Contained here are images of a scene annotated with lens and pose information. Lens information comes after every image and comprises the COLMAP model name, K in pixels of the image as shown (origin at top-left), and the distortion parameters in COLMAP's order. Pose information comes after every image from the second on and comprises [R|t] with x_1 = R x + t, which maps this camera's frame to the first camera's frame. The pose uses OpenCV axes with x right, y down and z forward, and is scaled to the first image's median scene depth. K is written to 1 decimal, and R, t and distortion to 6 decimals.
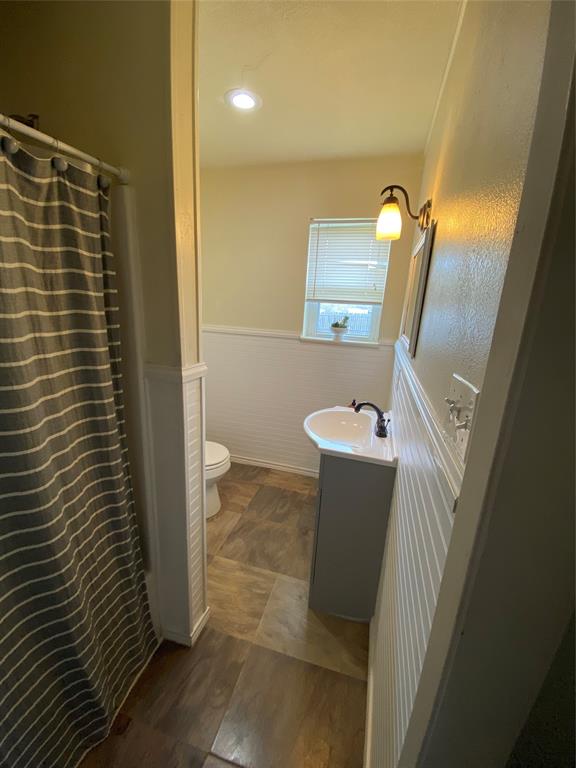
lens RADIAL K [[311.6, 0, 288.0], [0, 311.6, 384.0], [0, 0, 1]] dist [0.027642, -0.026821]
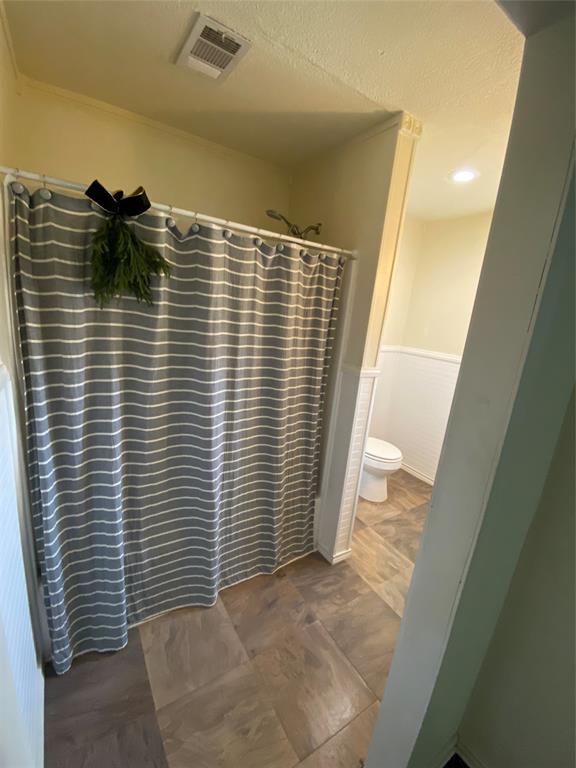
lens RADIAL K [[311.6, 0, 288.0], [0, 311.6, 384.0], [0, 0, 1]] dist [0.027642, -0.026821]
pose [[0.753082, 0.172675, -0.634863, 0.452860], [-0.223239, 0.974764, 0.000316, 0.129769], [0.618896, 0.141488, 0.772625, -0.502507]]
